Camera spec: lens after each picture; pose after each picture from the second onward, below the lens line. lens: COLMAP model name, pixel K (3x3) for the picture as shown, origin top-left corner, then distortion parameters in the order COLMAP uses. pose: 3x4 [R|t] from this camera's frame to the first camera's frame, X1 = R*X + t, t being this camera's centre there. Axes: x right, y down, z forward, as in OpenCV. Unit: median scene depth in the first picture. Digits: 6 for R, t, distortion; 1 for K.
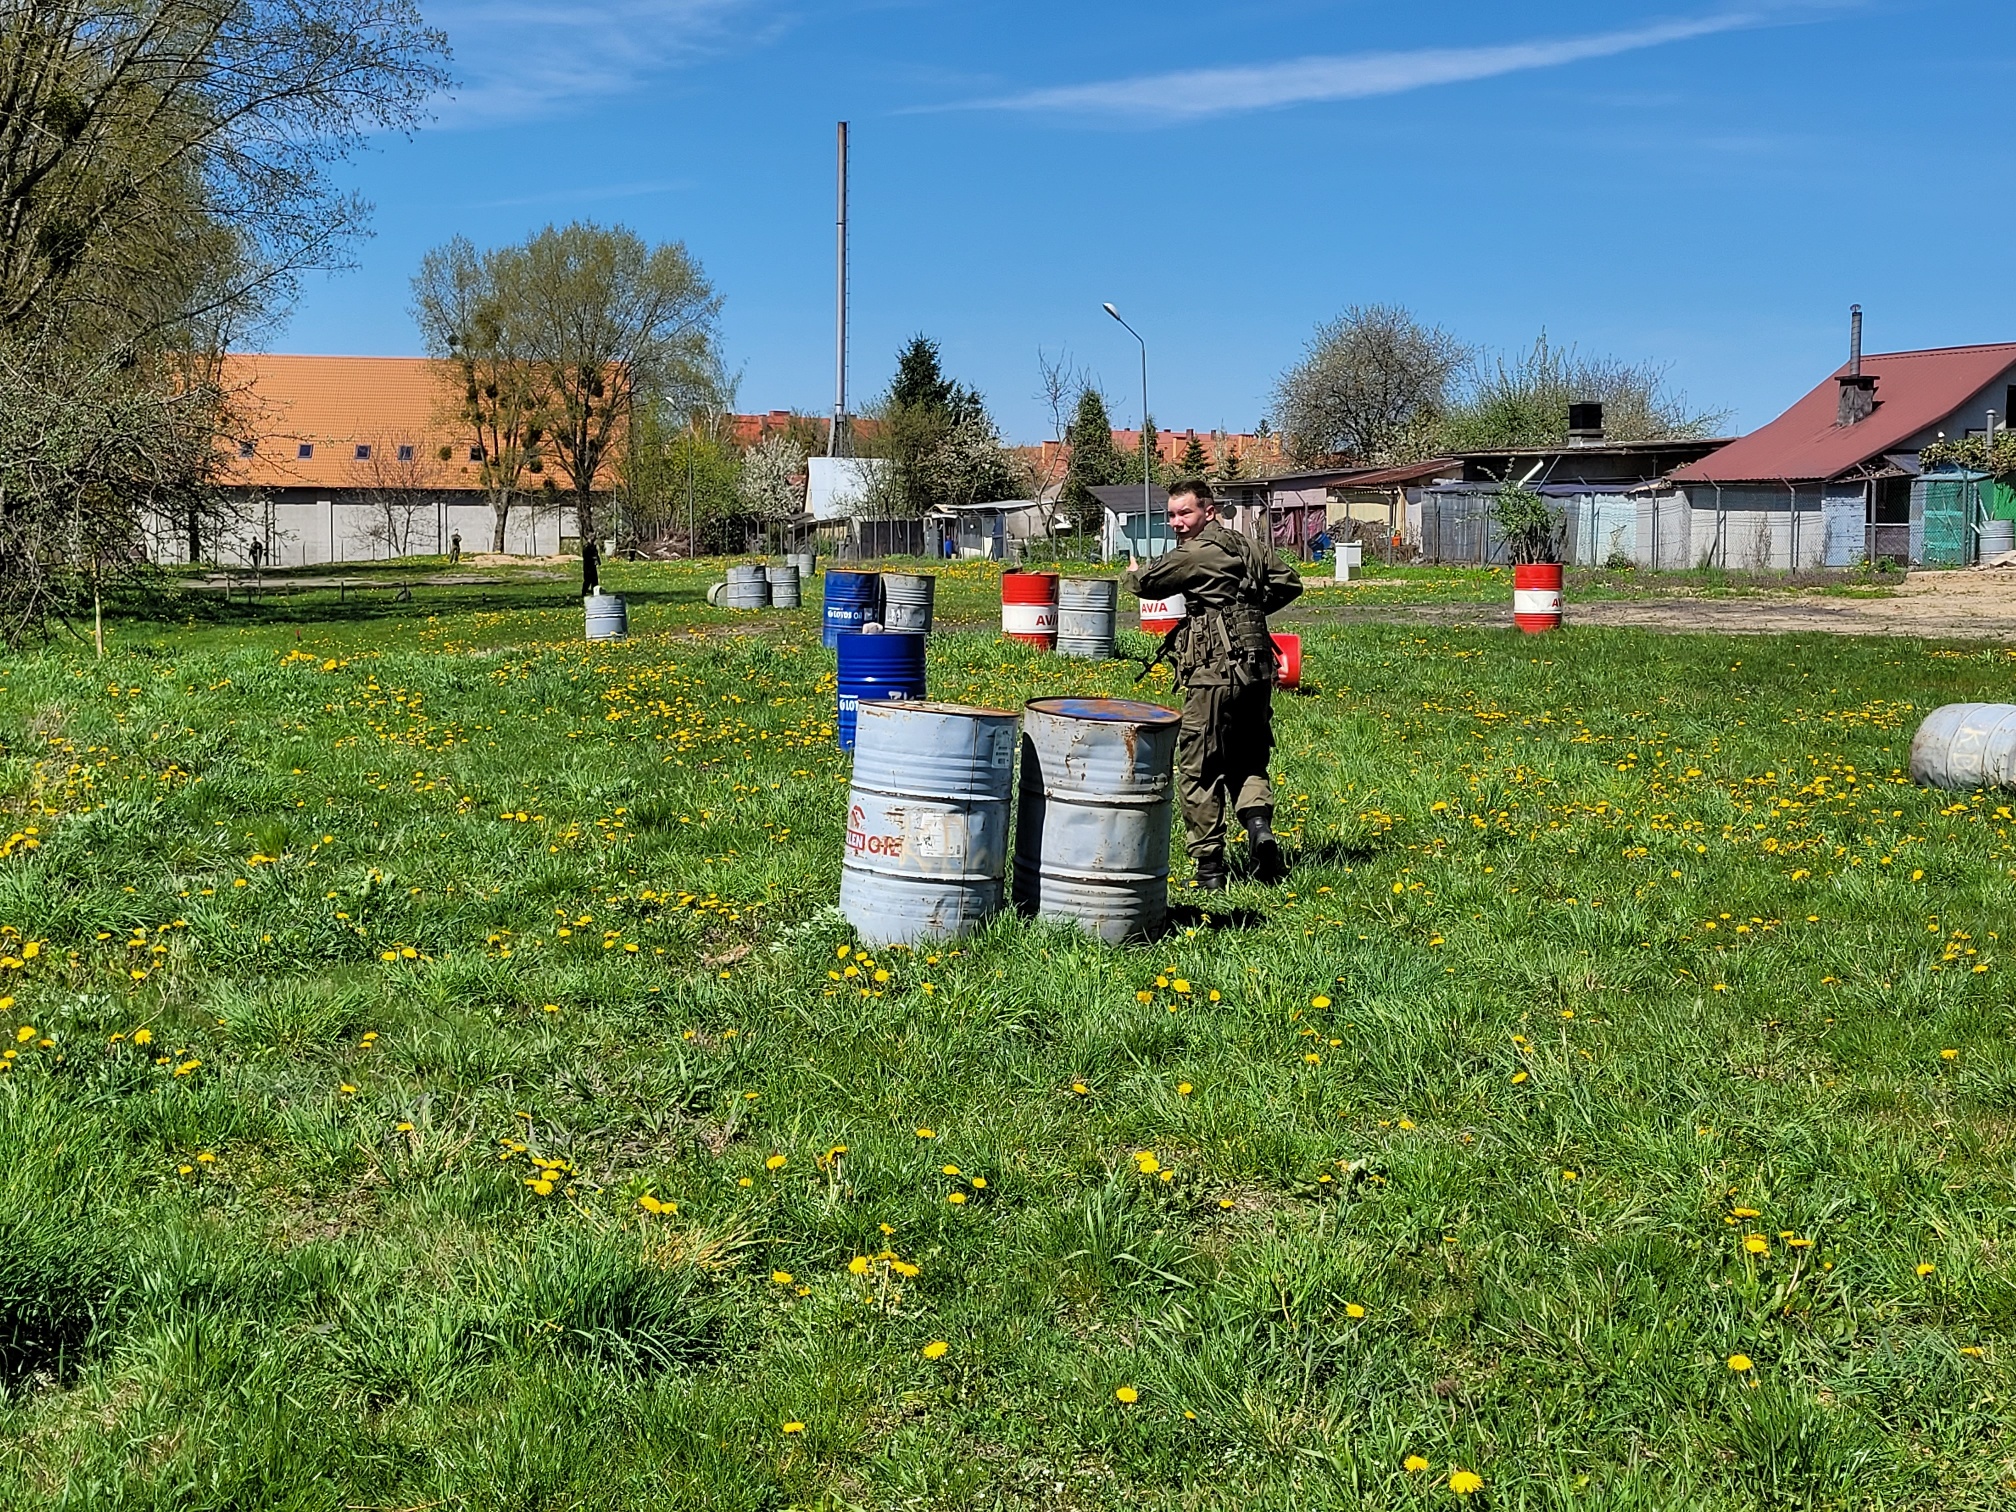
lens RADIAL K [[1521.9, 0, 1009.4], [0, 1521.9, 755.8], [0, 0, 1]] dist [0.008268, 0.000090]
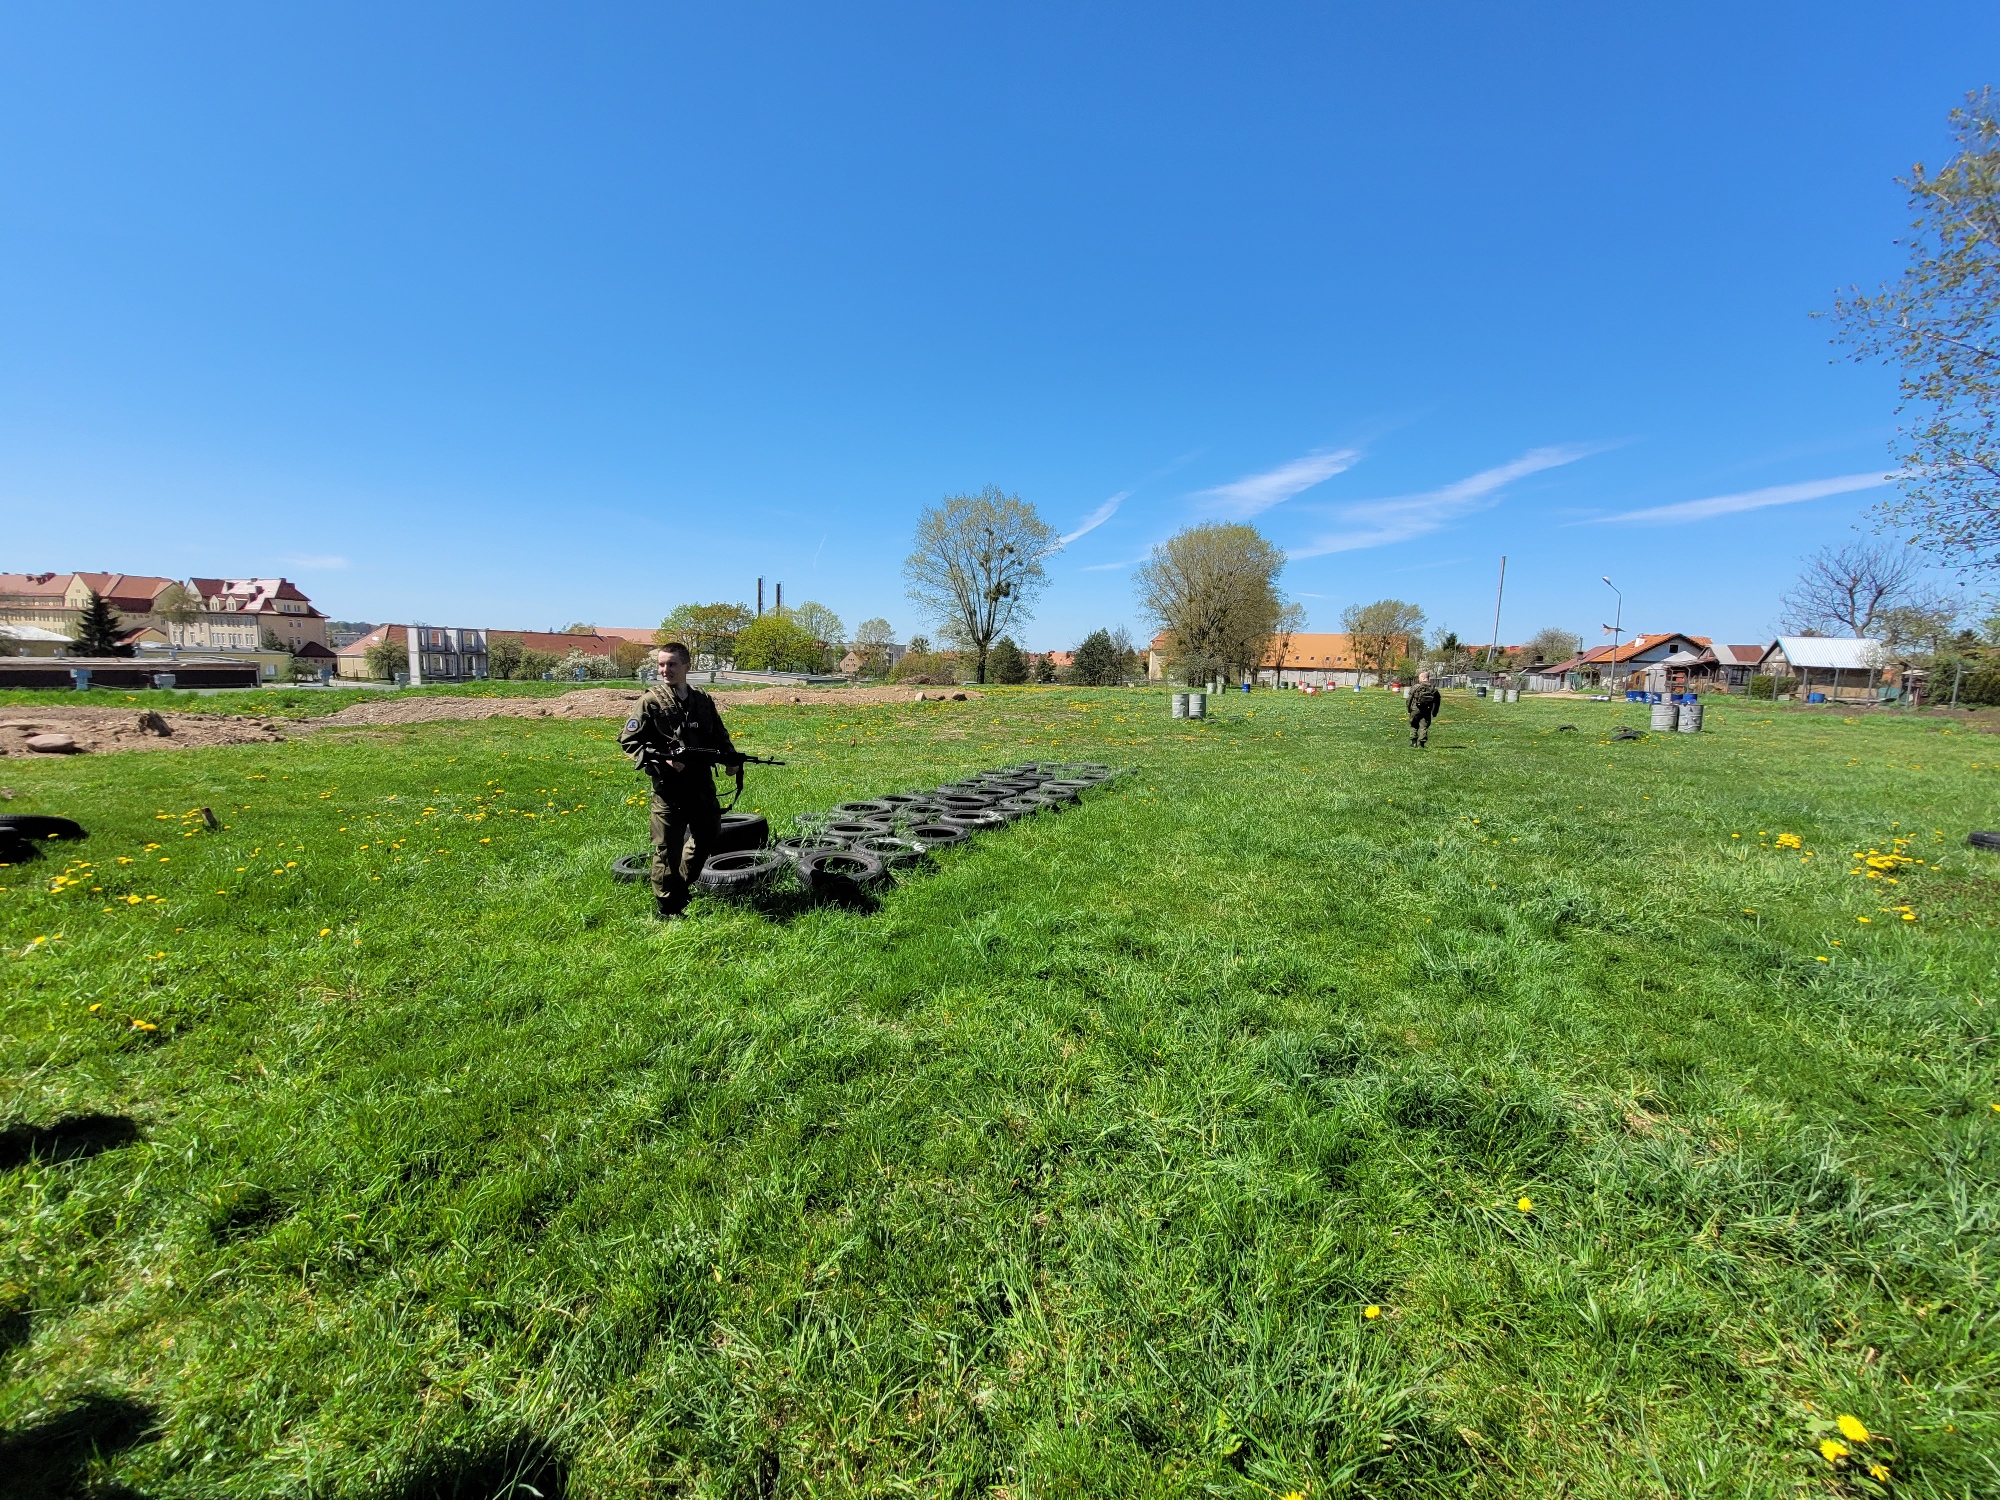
lens RADIAL K [[800.1, 0, 997.1], [0, 800.1, 751.2], [0, 0, 1]] dist [0.000573, 0.000014]
pose [[0.961541, 0.040983, -0.271586, -0.650291], [-0.057275, 0.996986, -0.052335, 0.183188], [0.268623, 0.065877, 0.960990, -1.128747]]
